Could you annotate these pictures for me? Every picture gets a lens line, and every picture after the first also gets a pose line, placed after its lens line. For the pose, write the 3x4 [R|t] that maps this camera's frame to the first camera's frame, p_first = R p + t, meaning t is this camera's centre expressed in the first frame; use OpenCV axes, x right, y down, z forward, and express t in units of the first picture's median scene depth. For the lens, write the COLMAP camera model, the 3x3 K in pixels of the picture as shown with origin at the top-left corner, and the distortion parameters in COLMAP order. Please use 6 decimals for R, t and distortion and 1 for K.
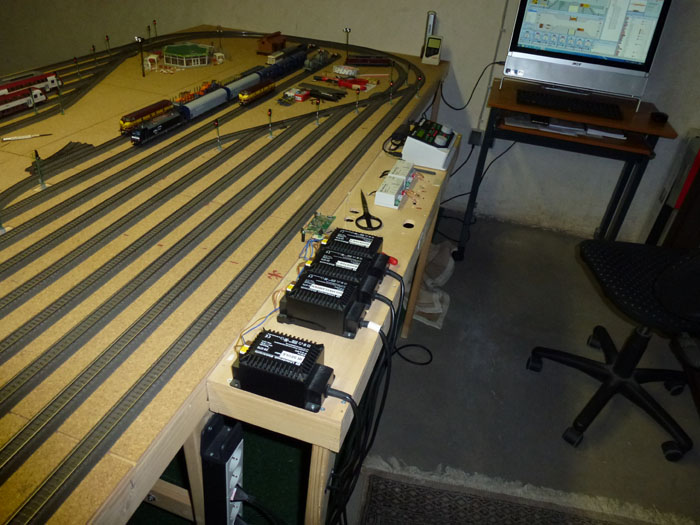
lens RADIAL K [[500.0, 0, 352.7], [0, 500.0, 262.9], [0, 0, 1]] dist [-0.062798, 0.021034]
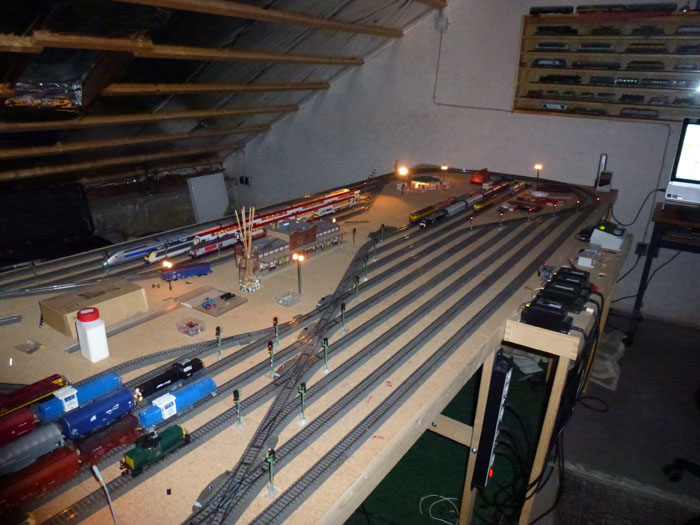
lens RADIAL K [[500.0, 0, 353.5], [0, 500.0, 266.0], [0, 0, 1]] dist [-0.062798, 0.021034]
pose [[0.957754, 0.043632, -0.284259, -0.138581], [-0.113975, 0.965074, -0.235886, 0.244097], [0.264038, 0.258320, 0.929276, -0.475798]]
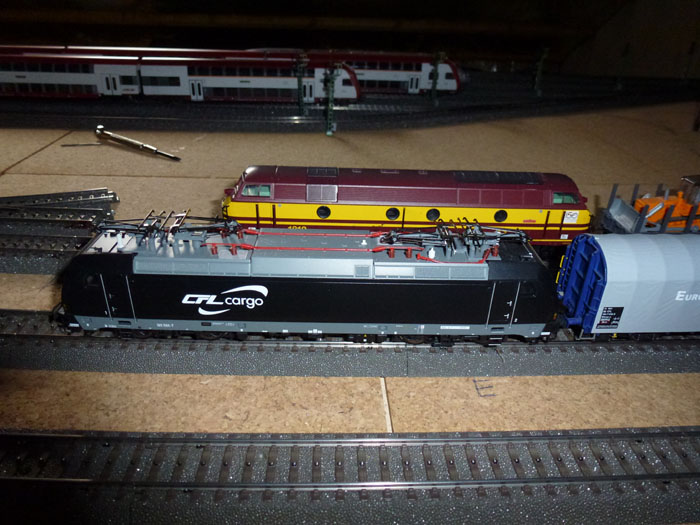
lens RADIAL K [[500.0, 0, 354.2], [0, 500.0, 255.5], [0, 0, 1]] dist [-0.062798, 0.021034]
pose [[0.354376, 0.380237, -0.854305, -0.212726], [-0.532918, 0.832834, 0.149619, -0.263801], [0.768385, 0.402253, 0.497772, 0.774818]]
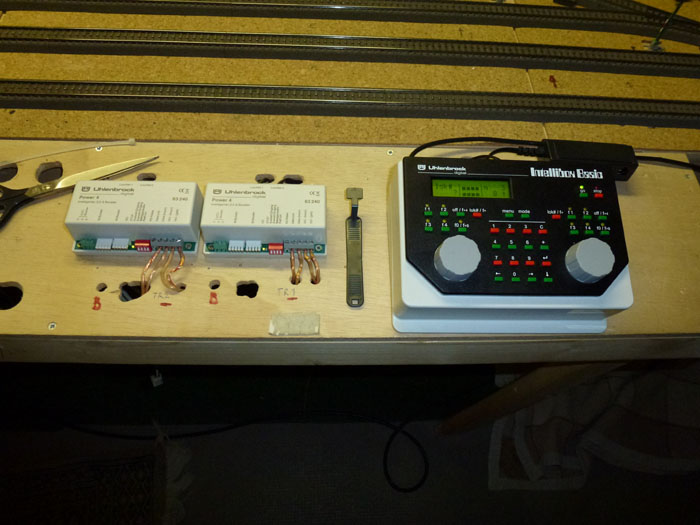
lens RADIAL K [[500.0, 0, 346.2], [0, 500.0, 256.4], [0, 0, 1]] dist [-0.062798, 0.021034]
pose [[0.332168, 0.797266, -0.504015, 0.239037], [-0.554720, 0.597299, 0.579240, -0.303471], [0.762856, 0.087182, 0.640664, 0.646164]]
